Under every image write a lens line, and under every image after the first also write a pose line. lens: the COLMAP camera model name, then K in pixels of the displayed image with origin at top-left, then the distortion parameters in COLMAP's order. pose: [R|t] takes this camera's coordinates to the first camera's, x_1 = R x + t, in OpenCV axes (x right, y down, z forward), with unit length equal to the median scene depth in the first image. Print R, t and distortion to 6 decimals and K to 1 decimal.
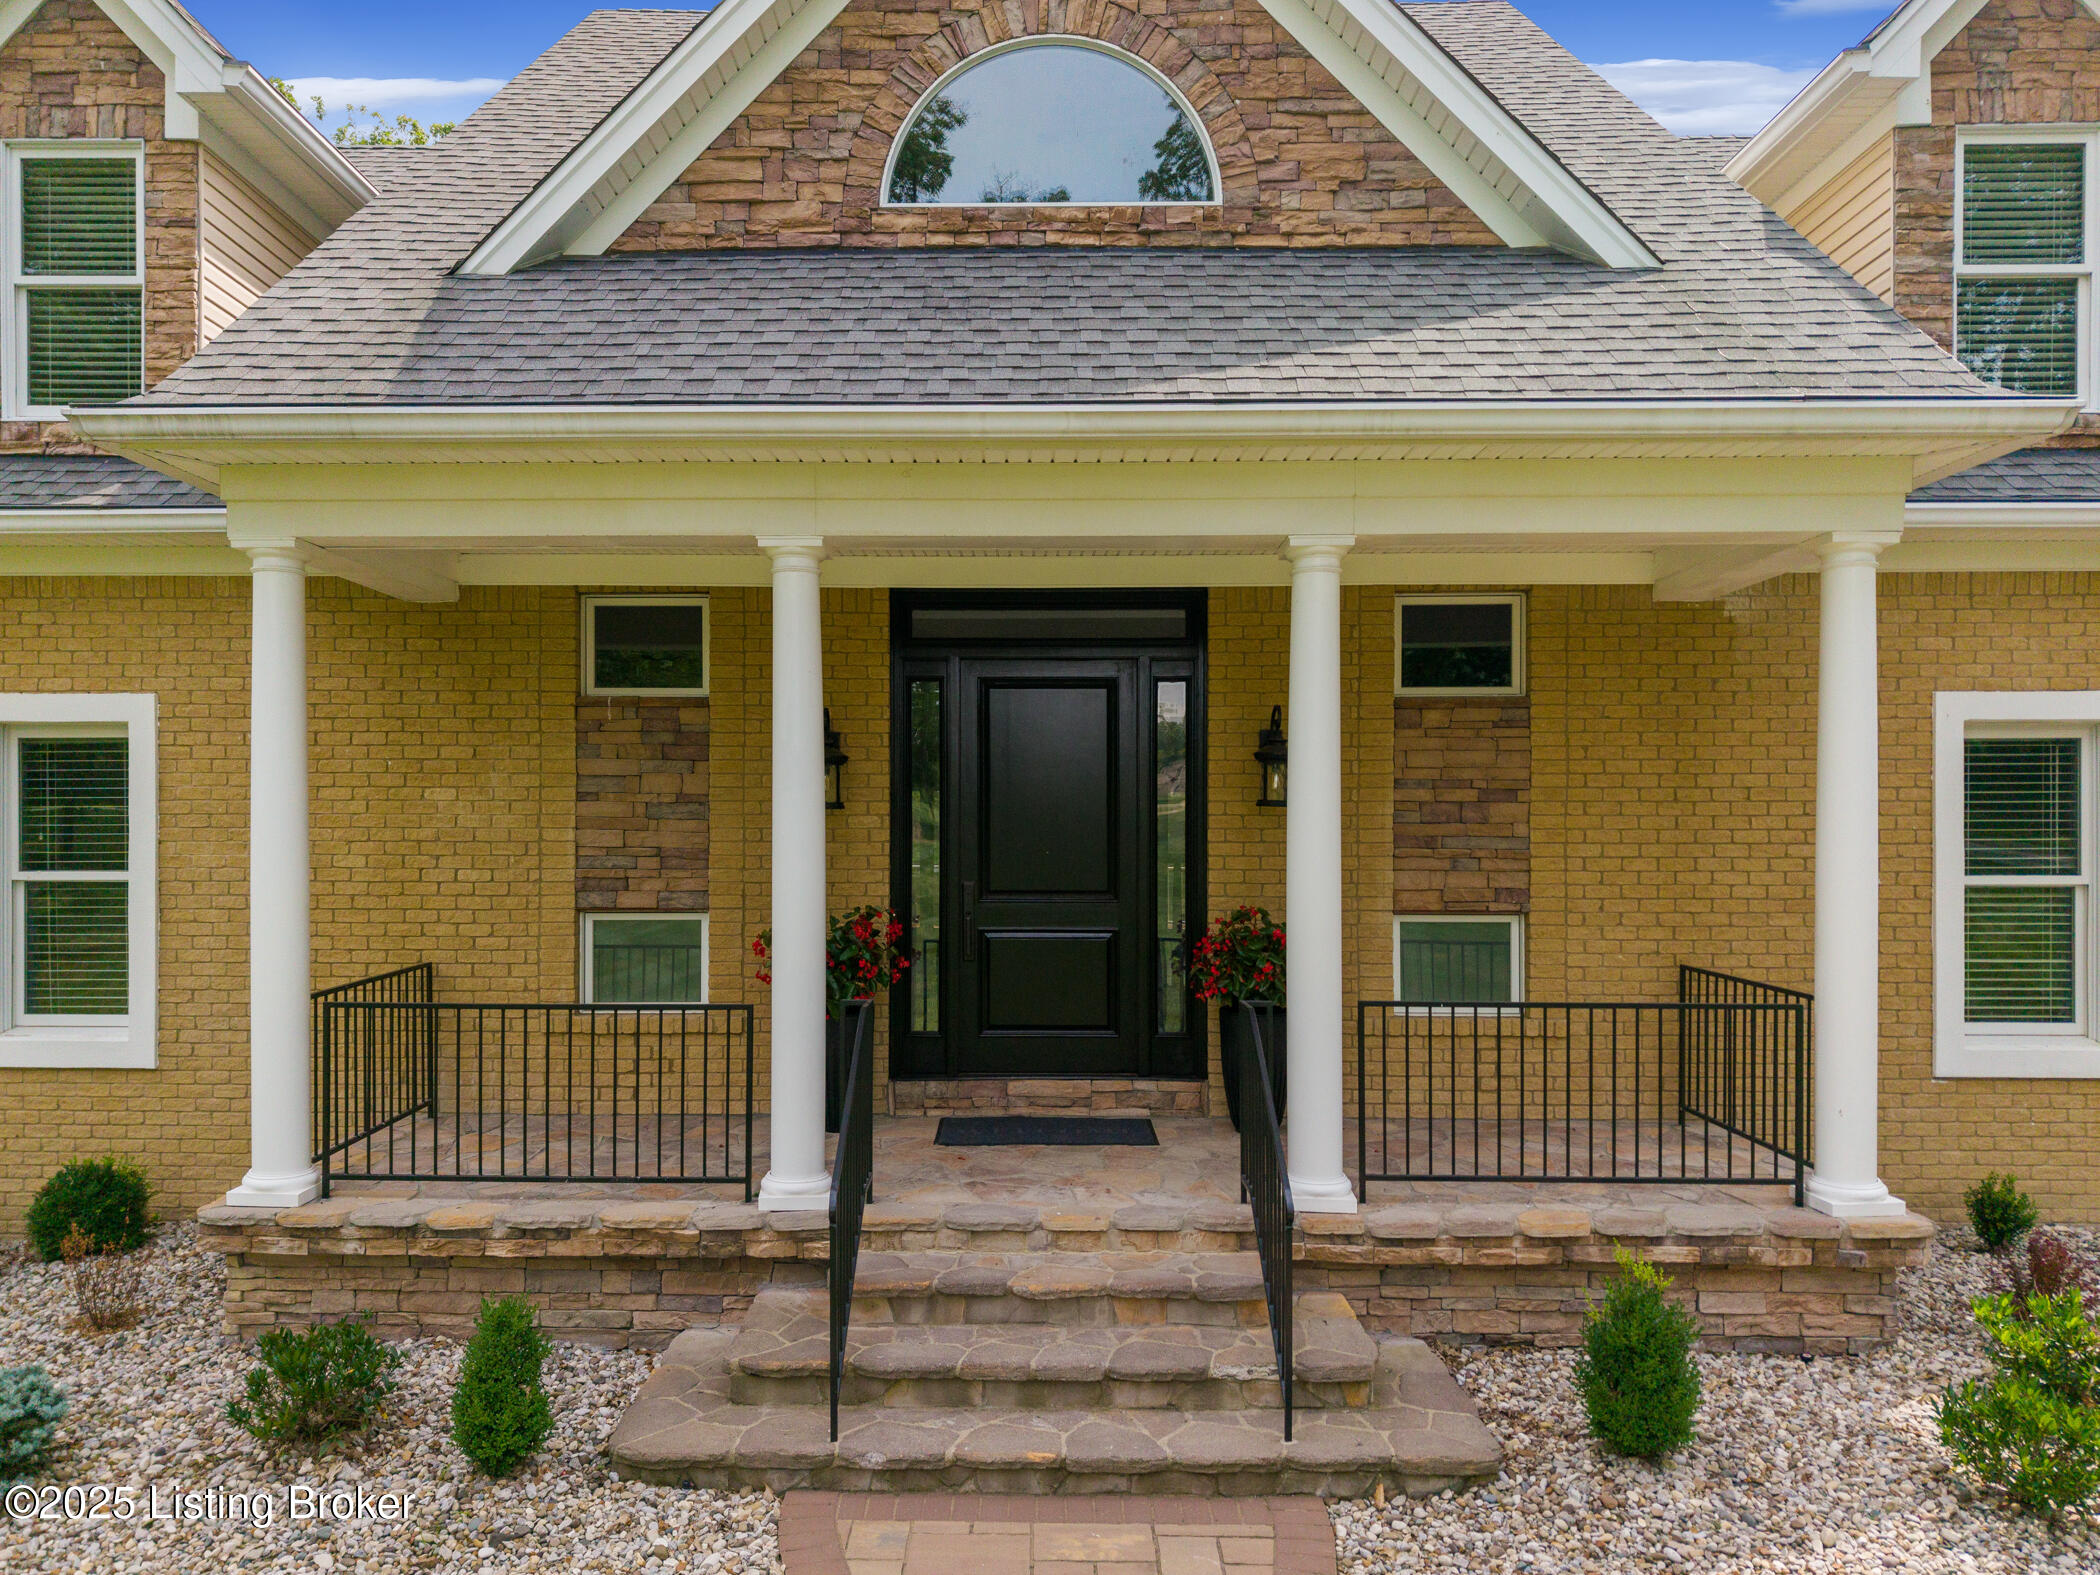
lens RADIAL K [[1460.1, 0, 1010.1], [0, 1460.1, 825.9], [0, 0, 1]] dist [0.010933, -0.004335]
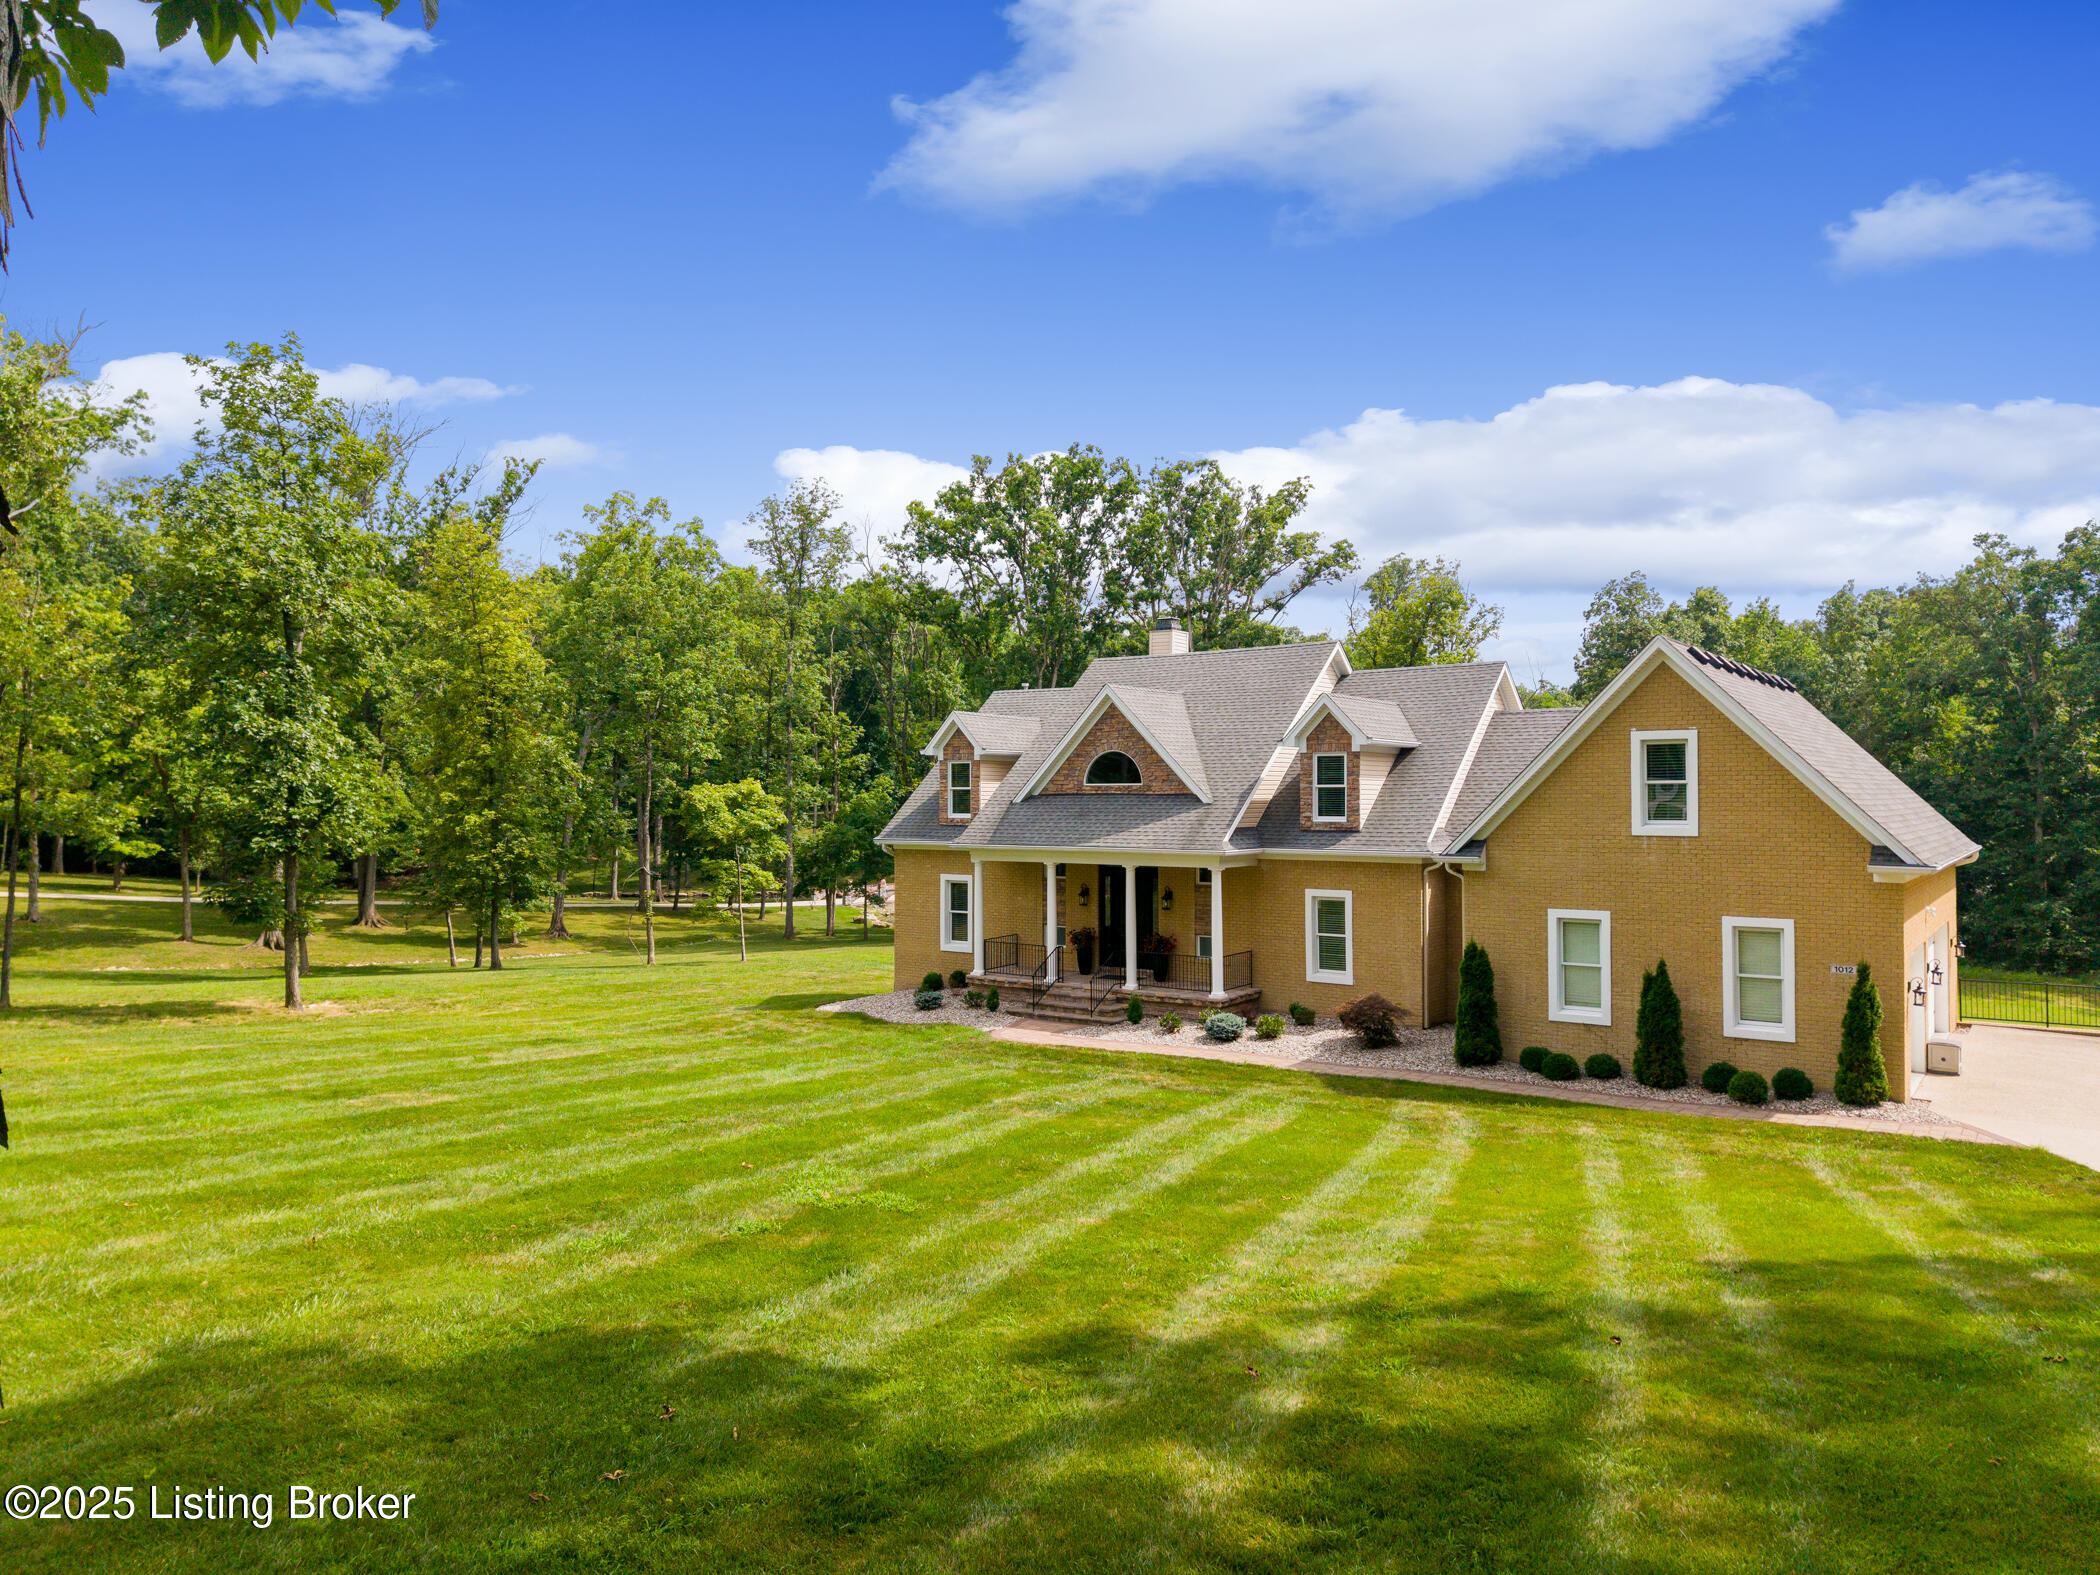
lens RADIAL K [[1440.4, 0, 1045.0], [0, 1440.4, 764.7], [0, 0, 1]] dist [0.026423, 0.000079]
pose [[0.819767, -0.015630, -0.572484, 2.585304], [0.005233, 0.999790, -0.019803, -0.399517], [0.572673, 0.013238, 0.819677, -3.051155]]
